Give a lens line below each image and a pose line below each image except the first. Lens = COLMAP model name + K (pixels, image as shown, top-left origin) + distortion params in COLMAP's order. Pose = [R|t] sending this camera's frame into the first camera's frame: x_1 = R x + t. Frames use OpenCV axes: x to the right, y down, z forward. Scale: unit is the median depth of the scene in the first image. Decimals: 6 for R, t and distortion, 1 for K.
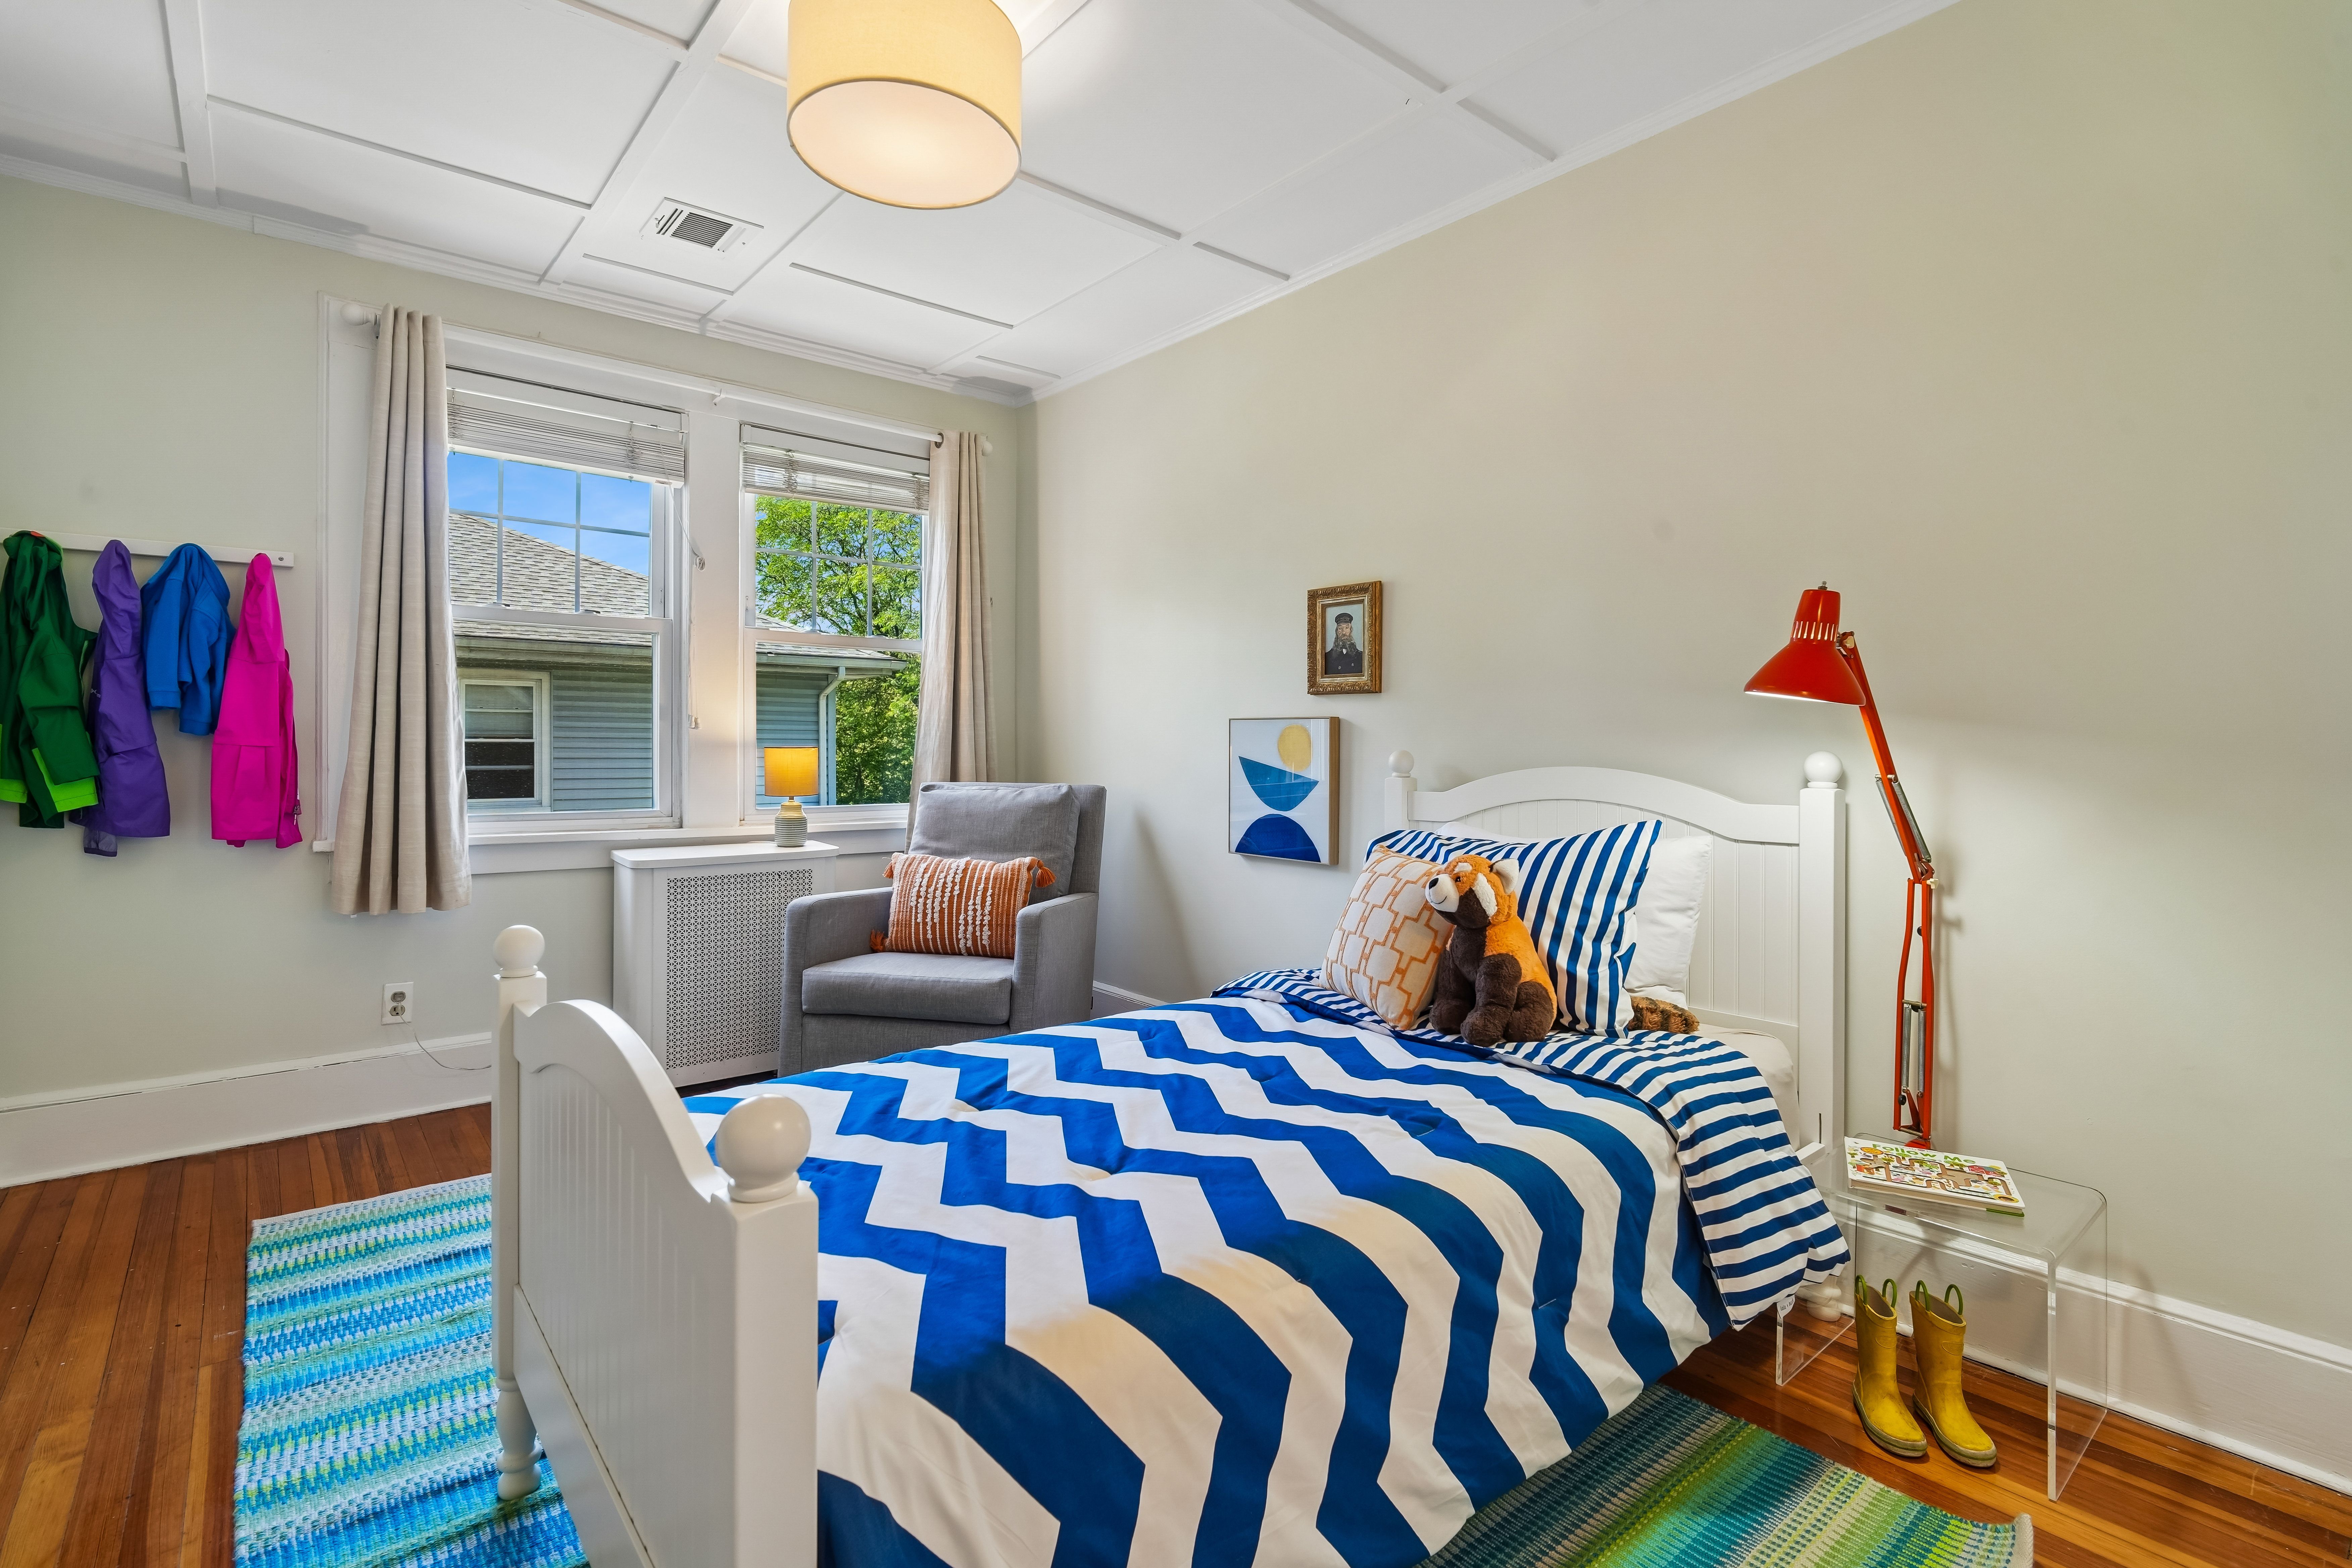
lens RADIAL K [[1099.7, 0, 1181.3], [0, 1099.7, 746.9], [0, 0, 1]] dist [0.000284, -0.004126]
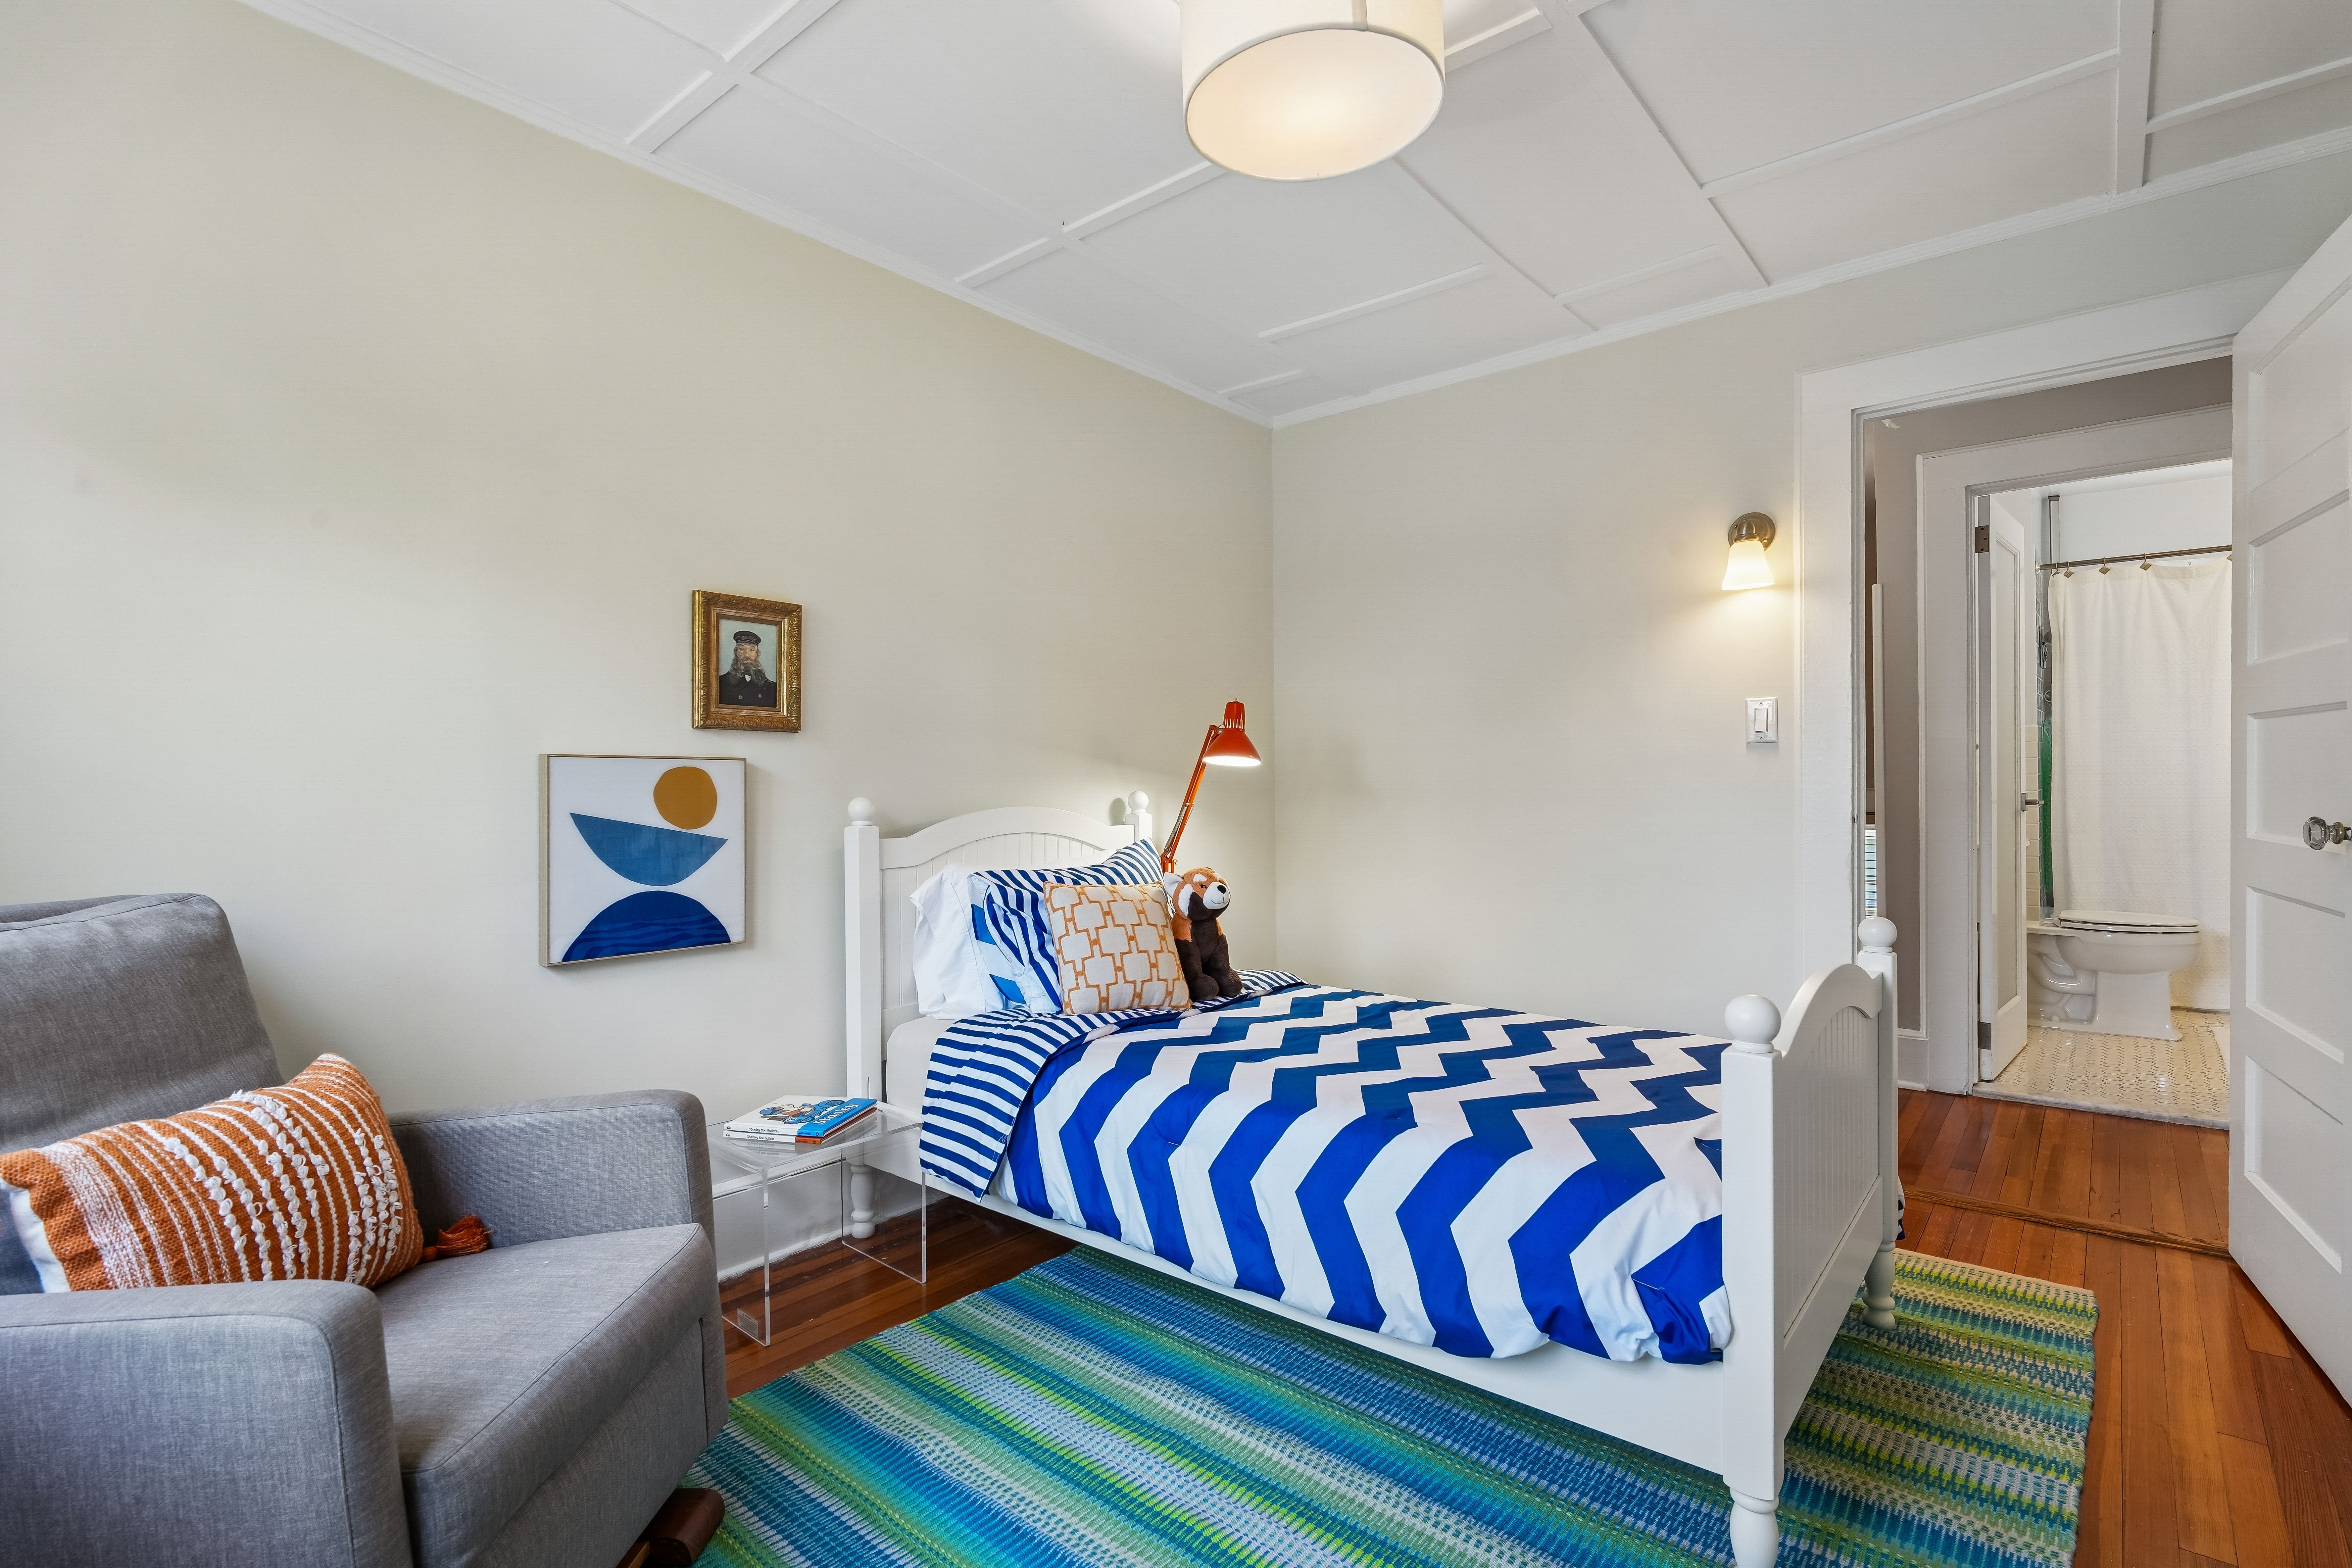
lens RADIAL K [[1099.7, 0, 1184.0], [0, 1099.7, 781.5], [0, 0, 1]] dist [0.000284, -0.004126]
pose [[-0.174288, -0.003726, 0.984688, -0.701406], [0.007948, 0.999955, 0.005190, -0.011649], [-0.984663, 0.008731, -0.174250, 0.812107]]
